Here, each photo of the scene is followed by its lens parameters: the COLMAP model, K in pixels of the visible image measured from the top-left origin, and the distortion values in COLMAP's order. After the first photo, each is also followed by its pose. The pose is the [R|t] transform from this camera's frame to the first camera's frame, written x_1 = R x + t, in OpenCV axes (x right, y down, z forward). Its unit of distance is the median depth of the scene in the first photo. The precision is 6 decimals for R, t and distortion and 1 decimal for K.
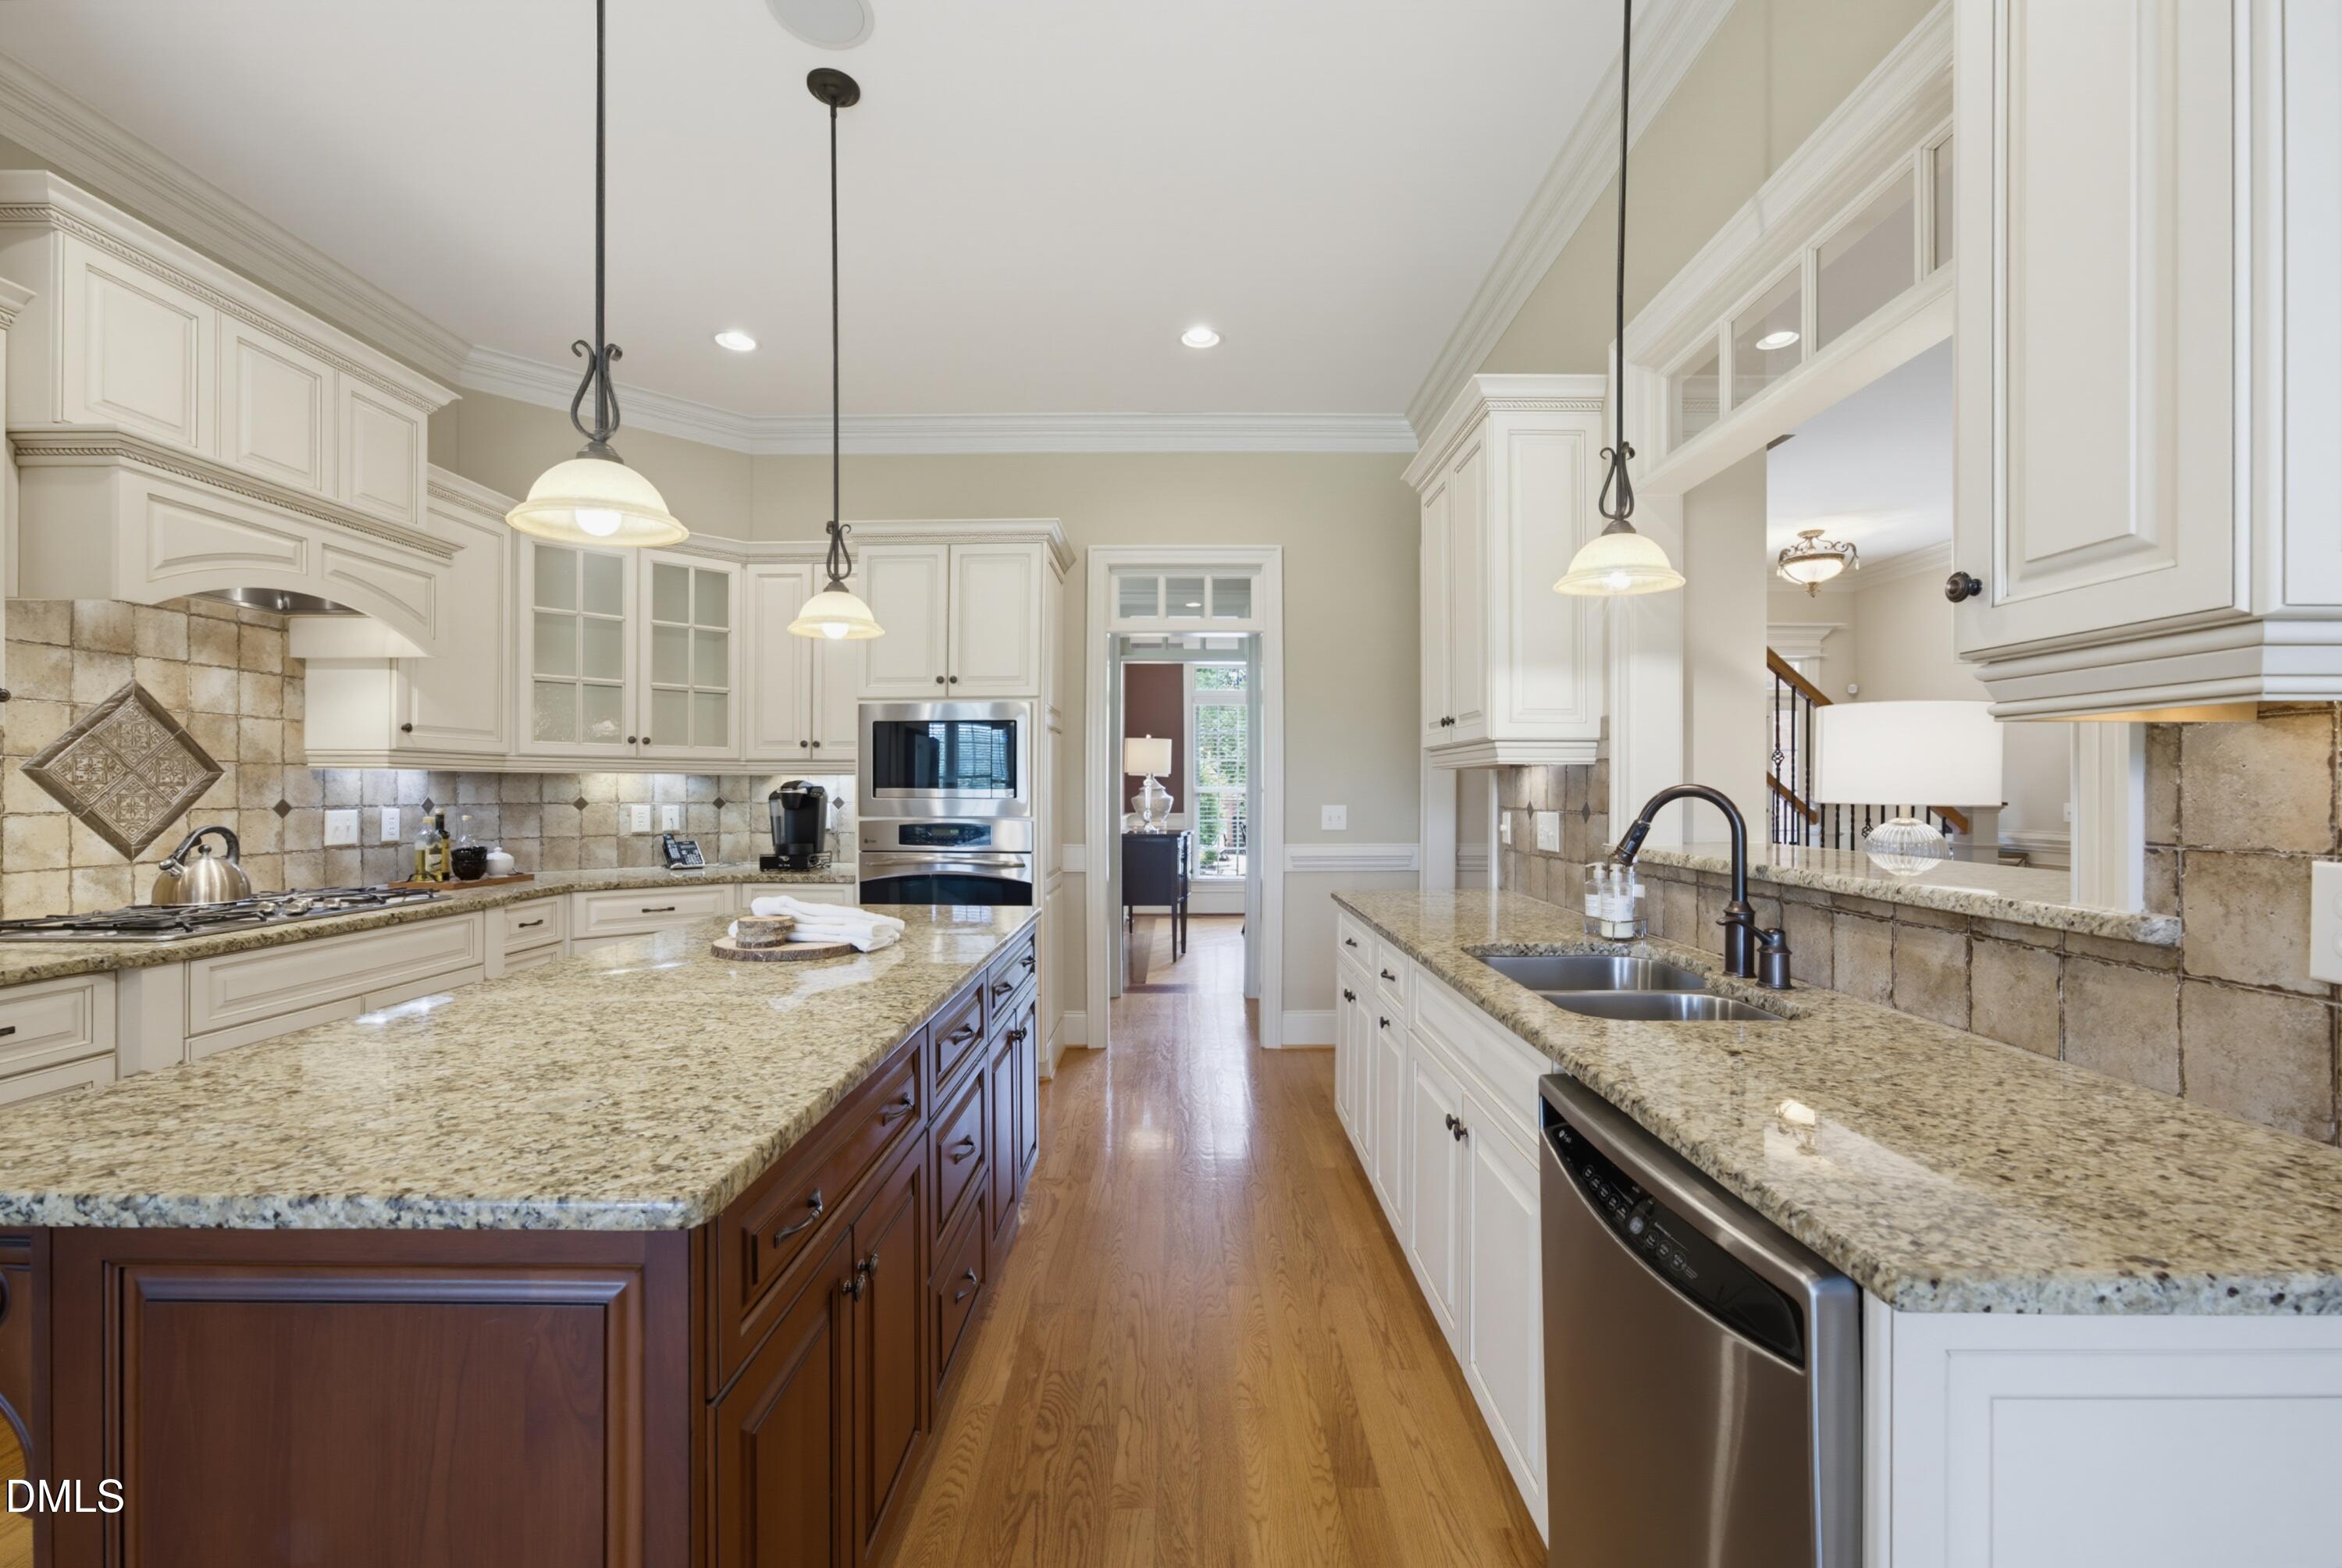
lens RADIAL K [[946.4, 0, 1174.1], [0, 946.4, 790.8], [0, 0, 1]] dist [-0.000807, 0.000688]
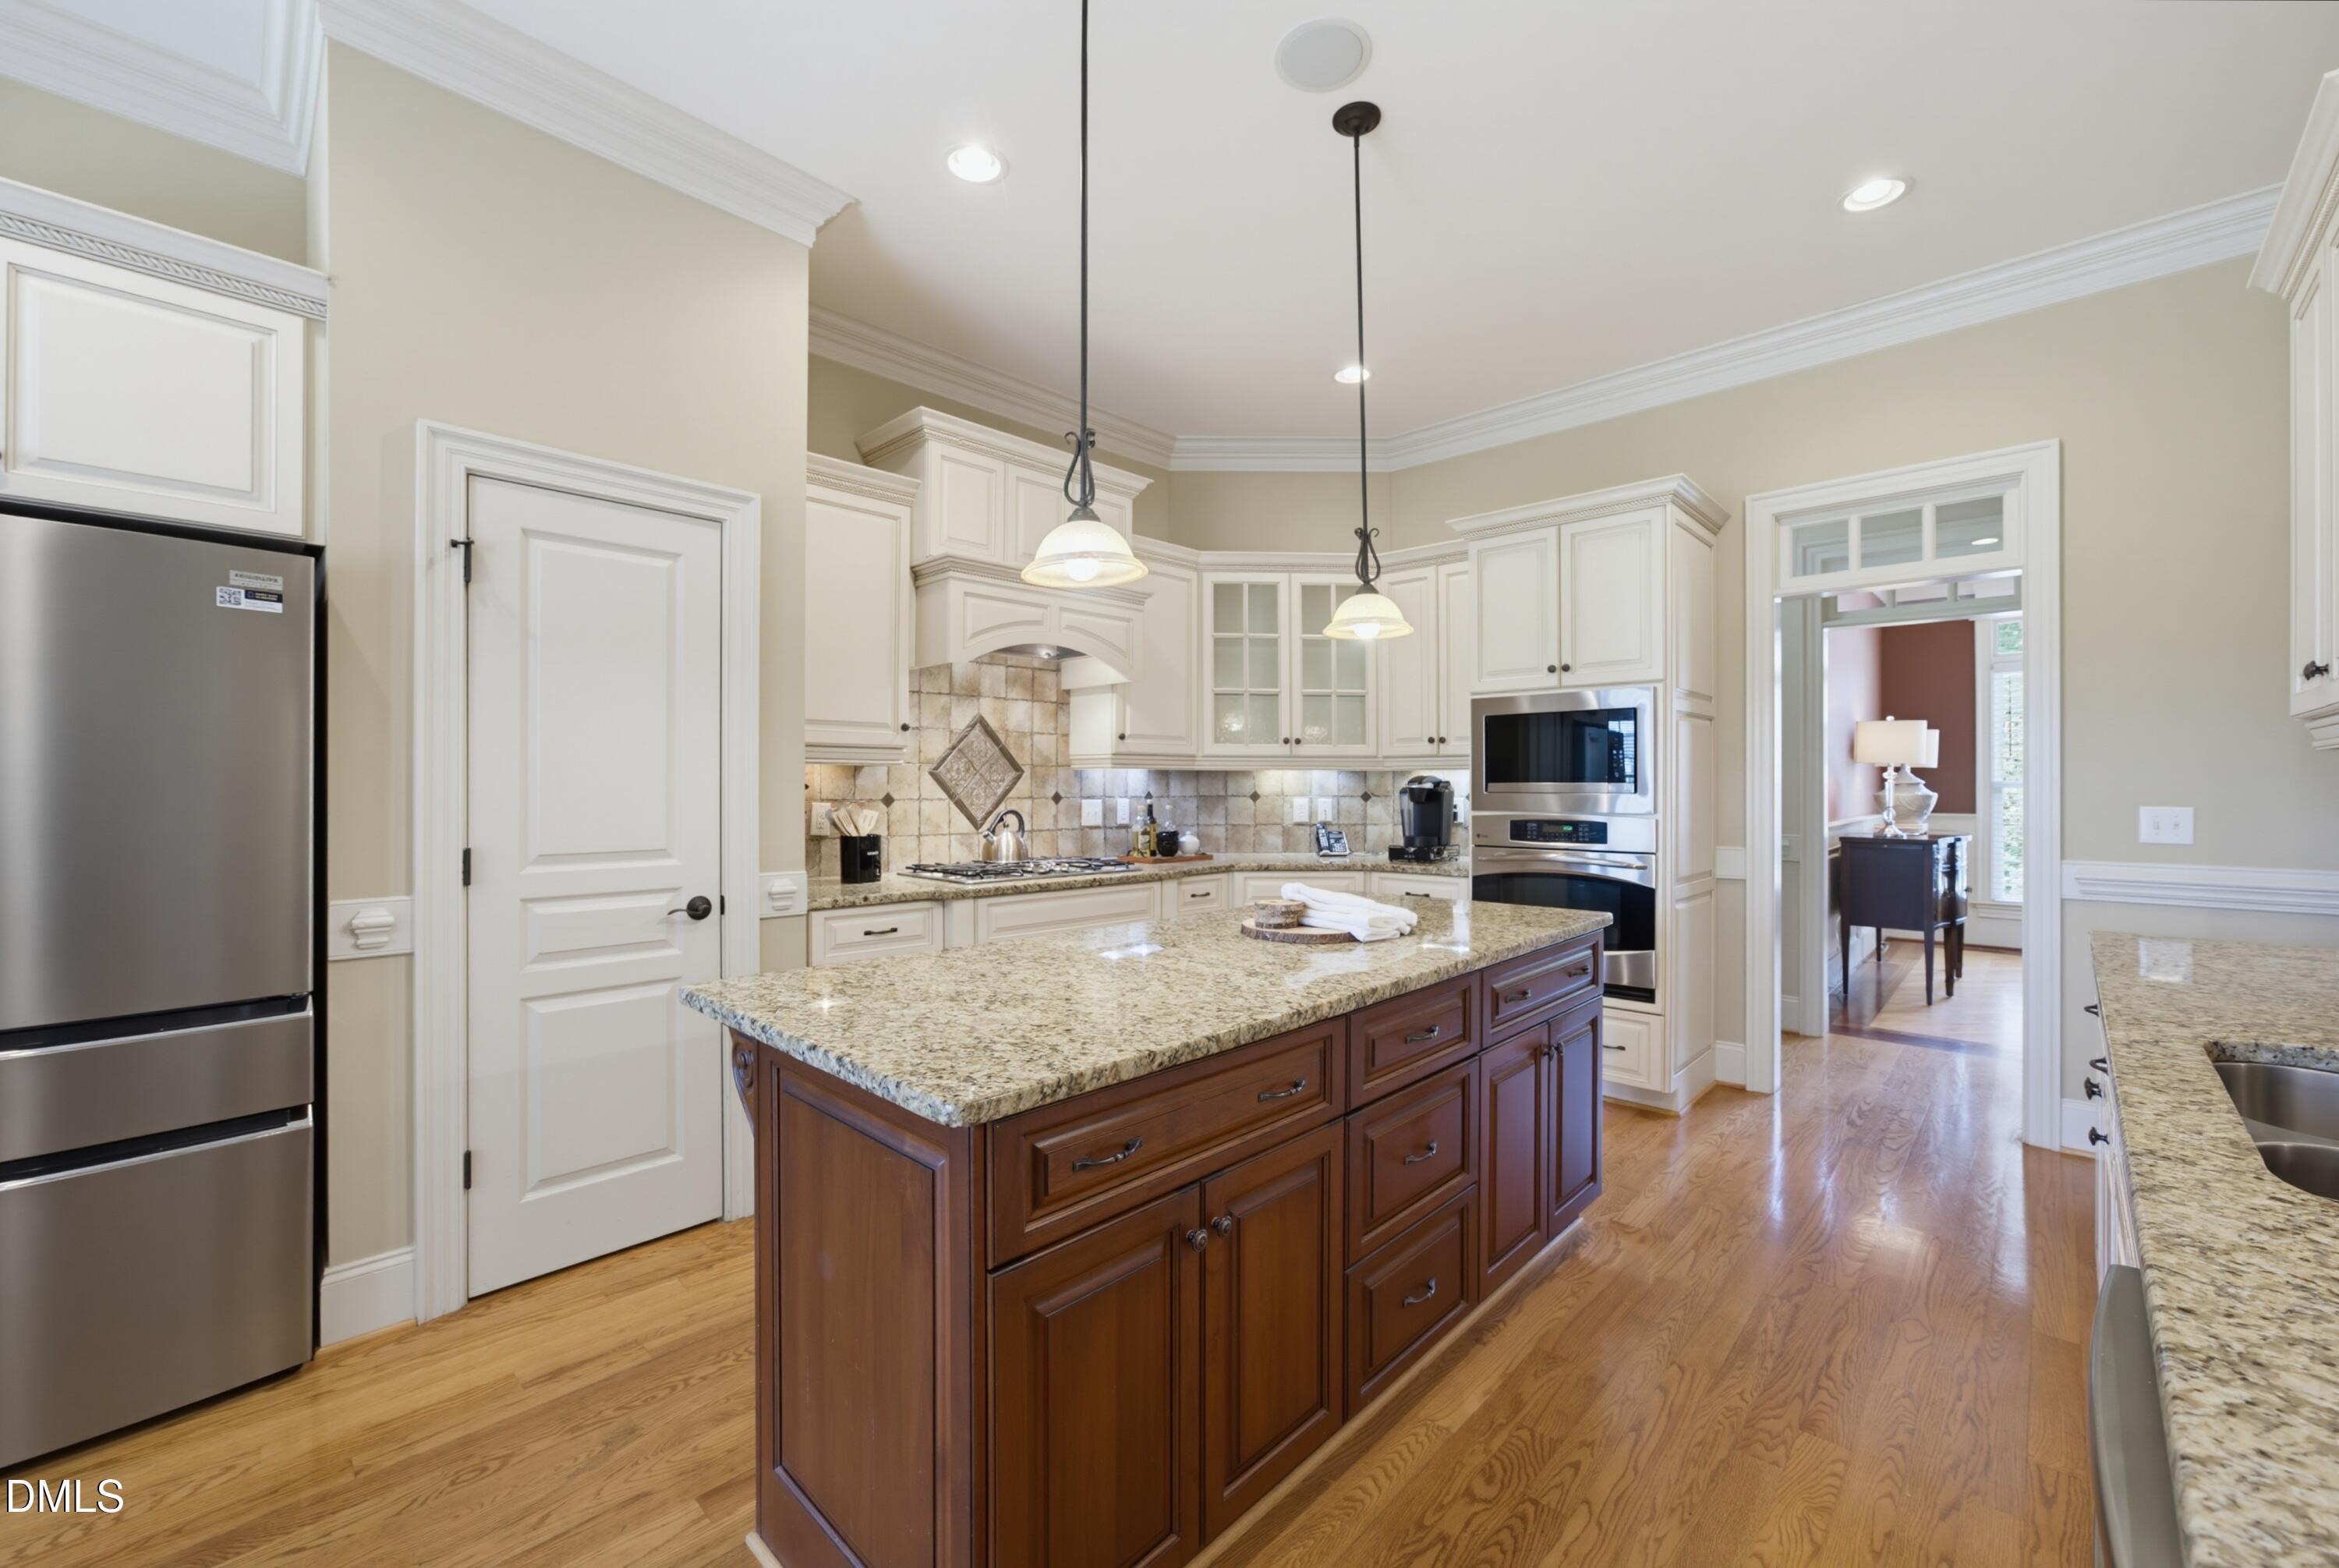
lens RADIAL K [[961.9, 0, 1166.0], [0, 961.9, 778.0], [0, 0, 1]] dist [-0.038296, 0.000385]
pose [[0.720994, -0.005844, -0.692916, 0.170447], [-0.000014, 0.999964, -0.008449, 0.000997], [0.692941, 0.006101, 0.720968, 0.078463]]
